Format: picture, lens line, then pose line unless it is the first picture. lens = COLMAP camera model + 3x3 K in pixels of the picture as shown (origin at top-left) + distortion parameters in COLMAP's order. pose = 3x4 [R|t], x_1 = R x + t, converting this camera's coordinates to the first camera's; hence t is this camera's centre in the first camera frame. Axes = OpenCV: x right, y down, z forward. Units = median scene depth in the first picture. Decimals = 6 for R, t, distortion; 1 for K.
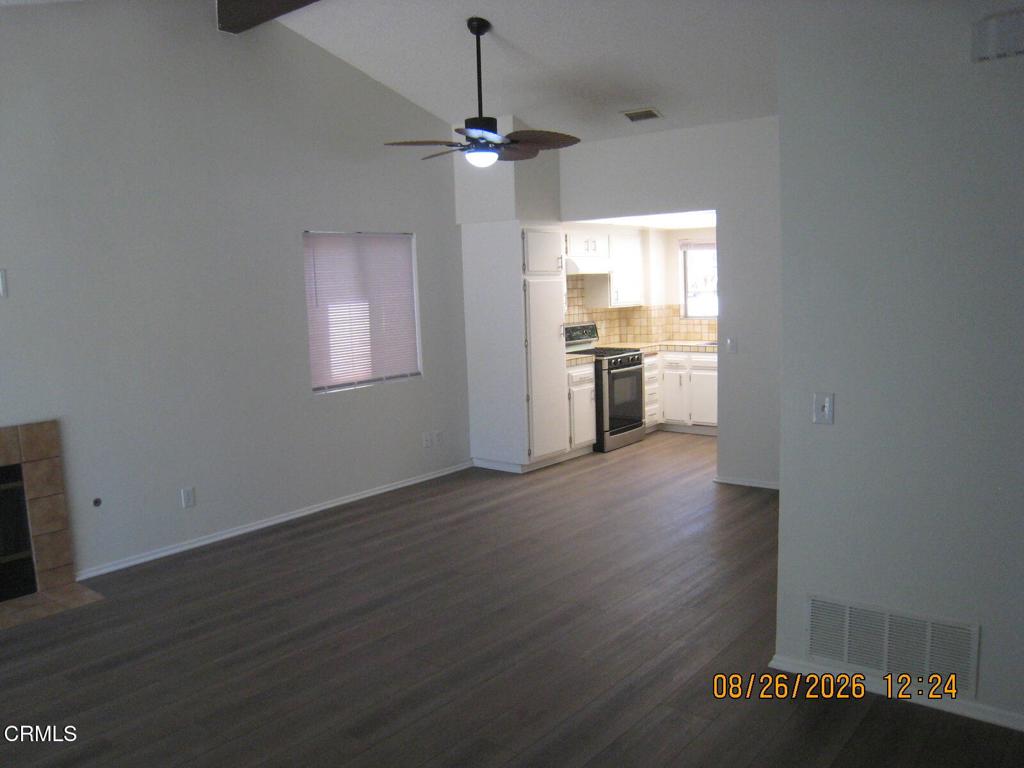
lens RADIAL K [[831.2, 0, 512.5], [0, 831.2, 383.2], [0, 0, 1]] dist [-0.120595, 0.001798]
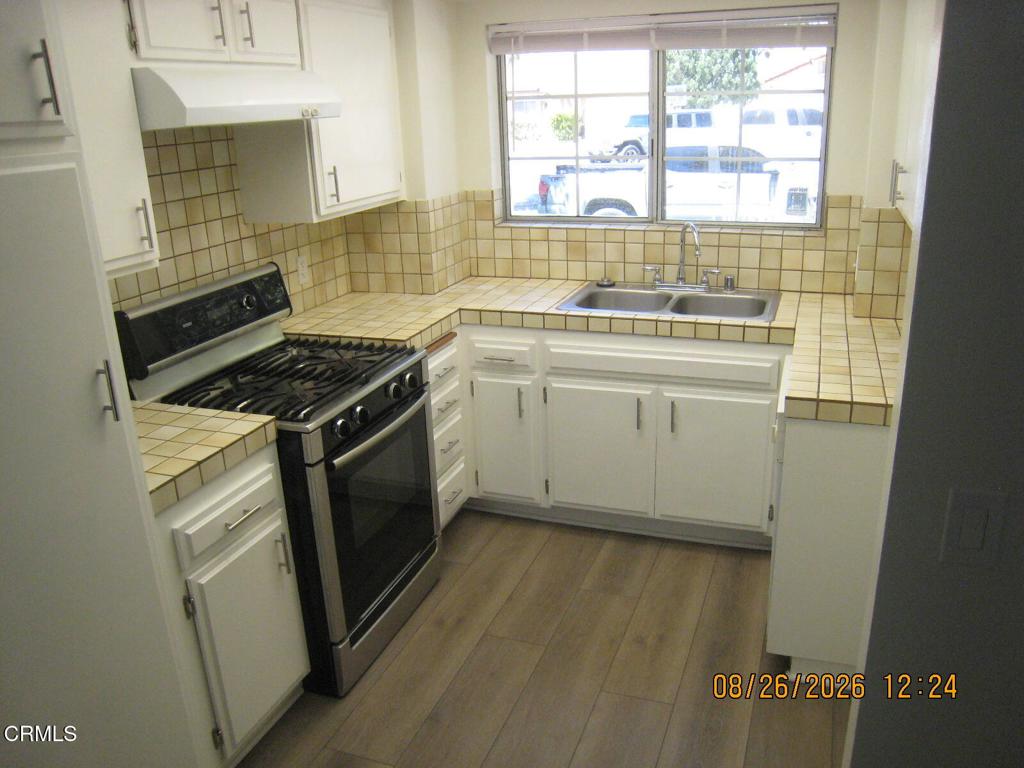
lens RADIAL K [[831.2, 0, 510.9], [0, 831.2, 384.1], [0, 0, 1]] dist [-0.120595, 0.001798]
pose [[0.947169, -0.104513, 0.303228, 0.083187], [0.044498, 0.979097, 0.198467, -0.088192], [-0.317632, -0.174489, 0.932021, 0.643920]]
